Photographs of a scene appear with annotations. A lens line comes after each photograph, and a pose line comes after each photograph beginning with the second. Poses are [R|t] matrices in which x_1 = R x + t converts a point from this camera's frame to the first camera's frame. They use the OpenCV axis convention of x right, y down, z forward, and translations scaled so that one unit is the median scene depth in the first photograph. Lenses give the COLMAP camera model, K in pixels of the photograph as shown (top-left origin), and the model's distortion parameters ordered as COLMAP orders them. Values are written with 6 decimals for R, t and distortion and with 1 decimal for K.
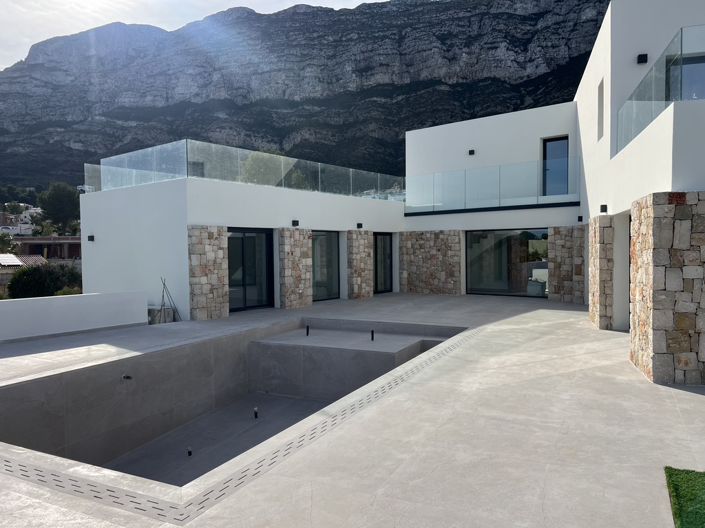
lens RADIAL K [[534.7, 0, 355.6], [0, 534.7, 268.4], [0, 0, 1]] dist [0.056949, -0.063831]
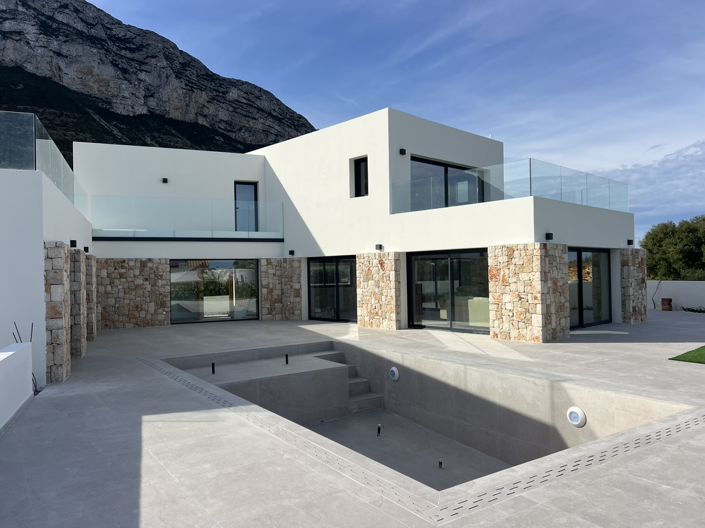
lens RADIAL K [[534.7, 0, 355.6], [0, 534.7, 268.4], [0, 0, 1]] dist [0.056949, -0.063831]
pose [[0.472359, 0.009463, 0.881355, -0.577111], [0.045524, 0.998346, -0.035118, -0.004628], [-0.880230, 0.056711, 0.471147, 0.274848]]
